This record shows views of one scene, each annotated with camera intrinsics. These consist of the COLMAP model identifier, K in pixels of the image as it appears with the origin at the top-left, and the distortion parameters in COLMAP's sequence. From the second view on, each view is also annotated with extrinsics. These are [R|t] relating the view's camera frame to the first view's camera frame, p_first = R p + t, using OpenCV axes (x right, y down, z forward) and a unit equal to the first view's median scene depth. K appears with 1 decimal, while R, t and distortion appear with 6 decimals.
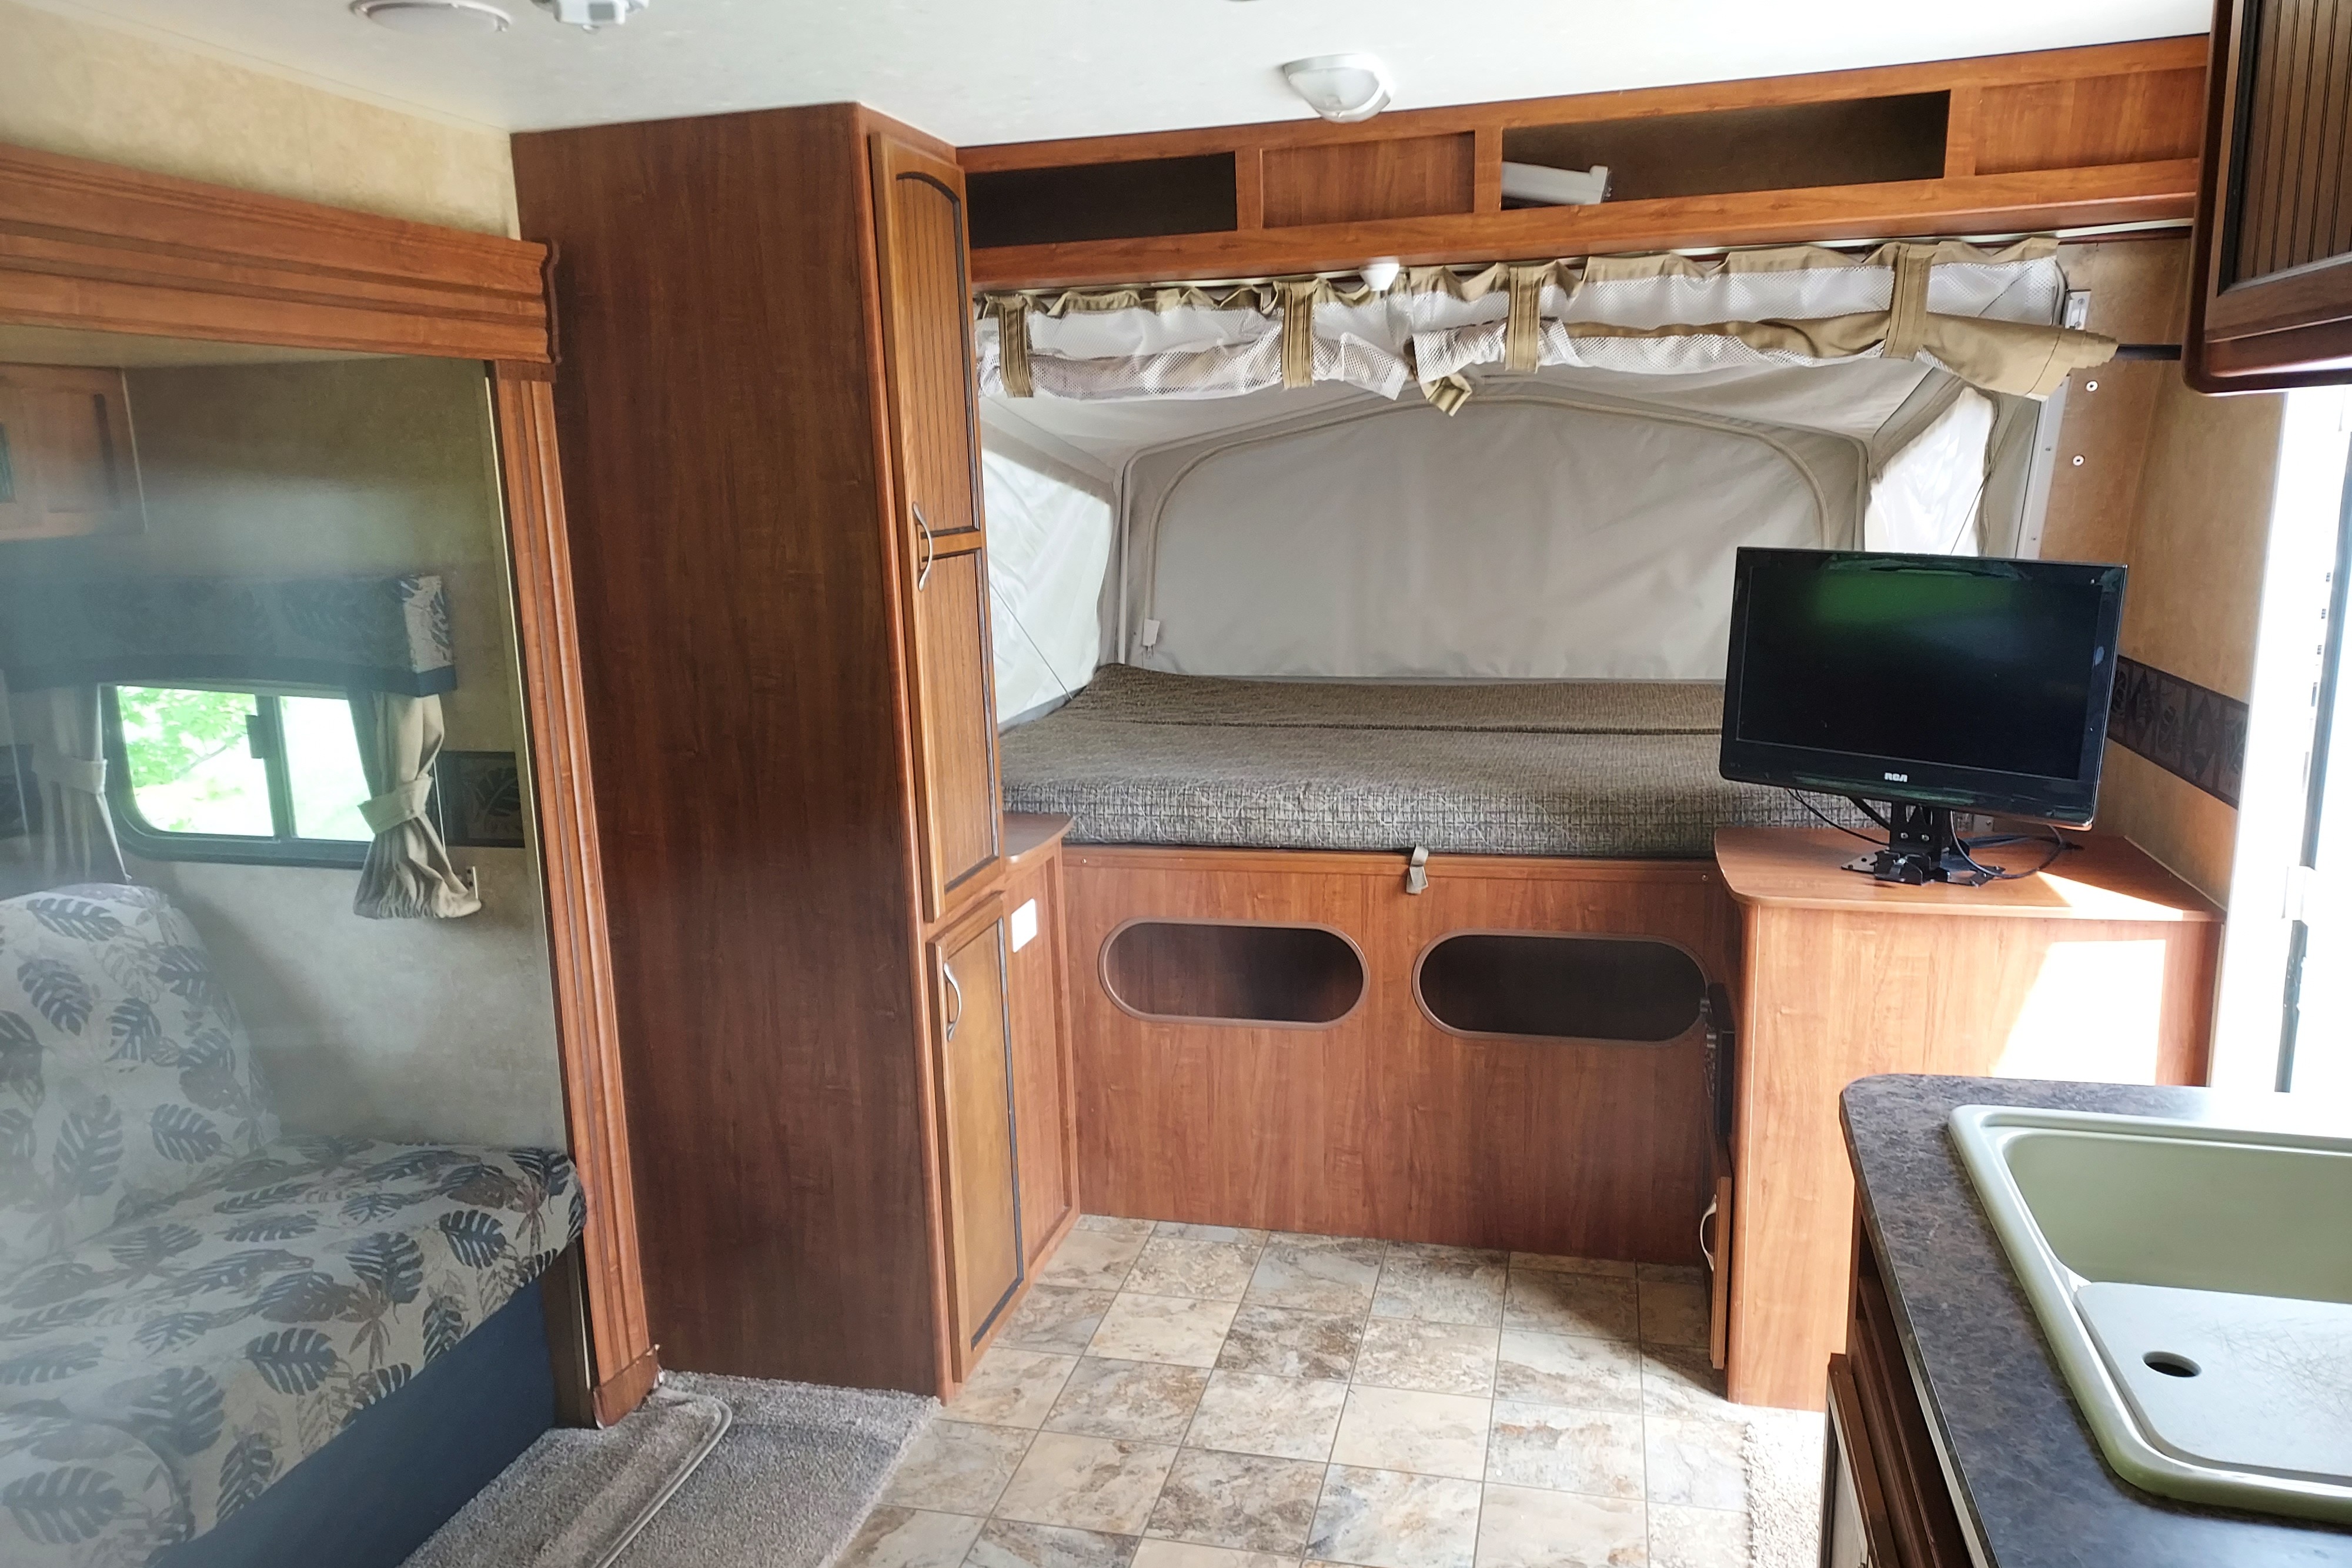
lens RADIAL K [[1699.0, 0, 1152.5], [0, 1699.0, 826.4], [0, 0, 1]] dist [0.011704, -0.009096]
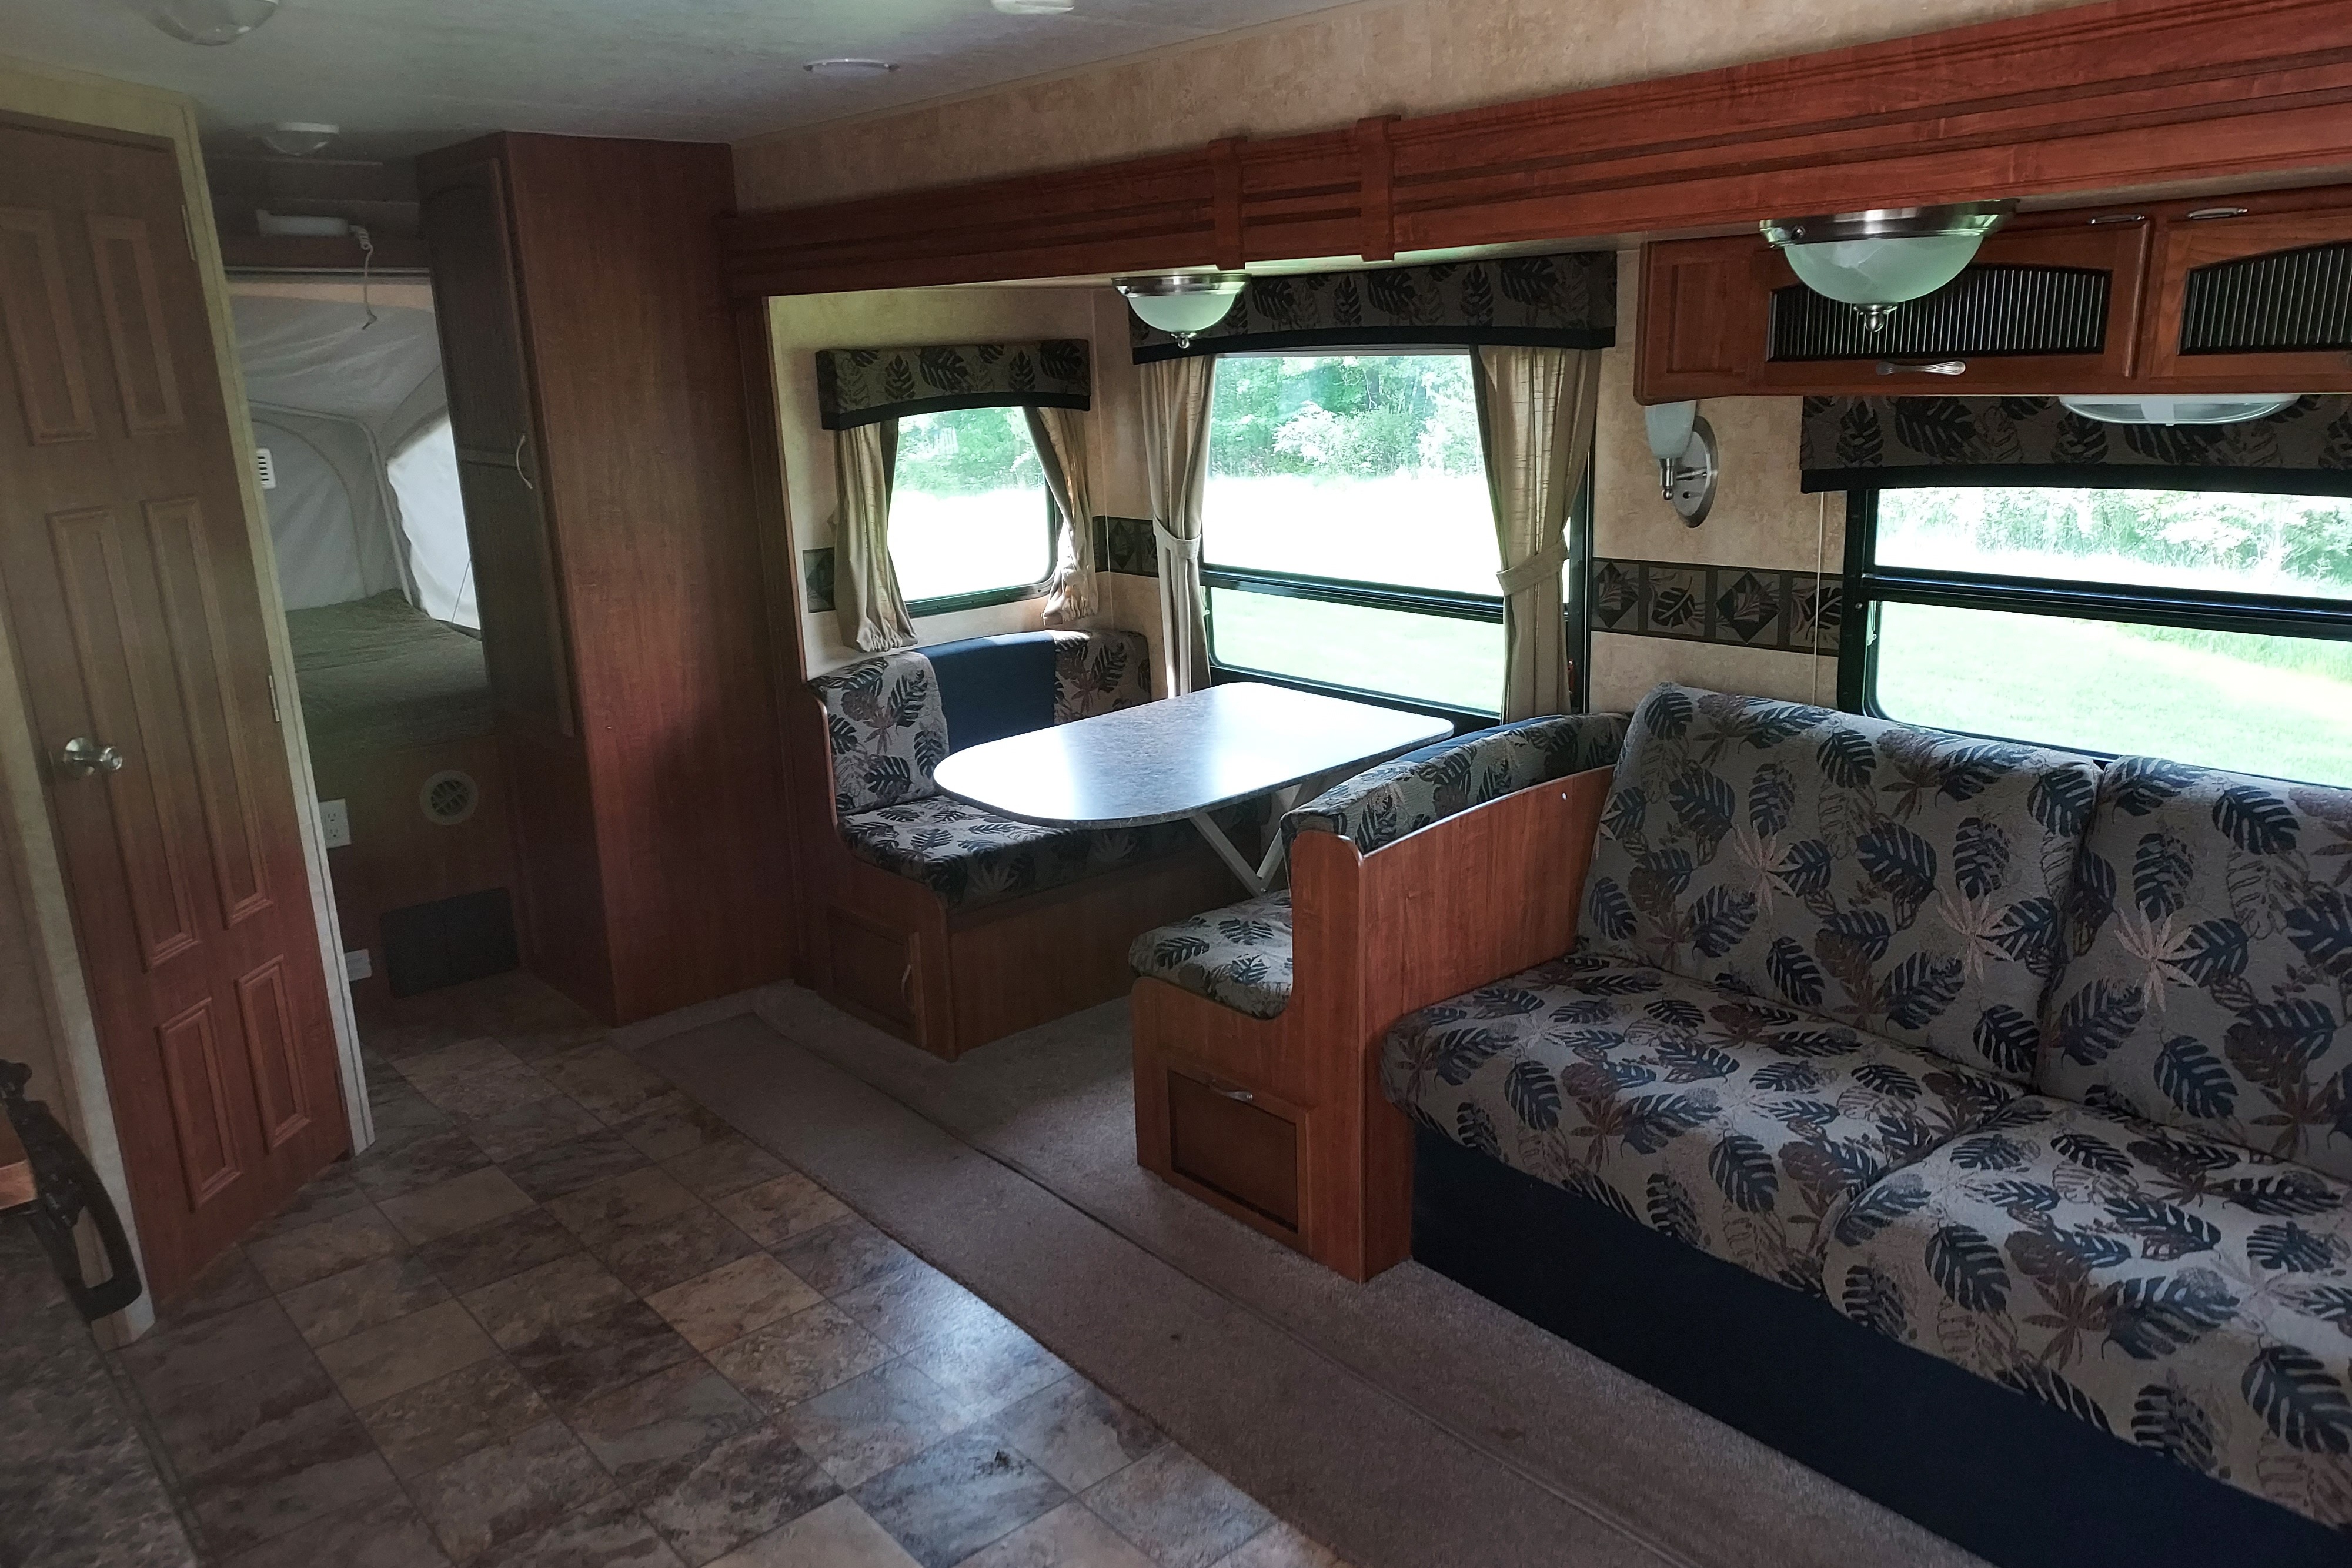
lens RADIAL K [[1721.6, 0, 1178.5], [0, 1721.6, 822.6], [0, 0, 1]] dist [0.024679, 0.007140]
pose [[-0.578348, 0.267331, -0.770745, 0.595027], [-0.115584, 0.908400, 0.401808, -0.402358], [0.807560, 0.321471, -0.494472, 1.764071]]
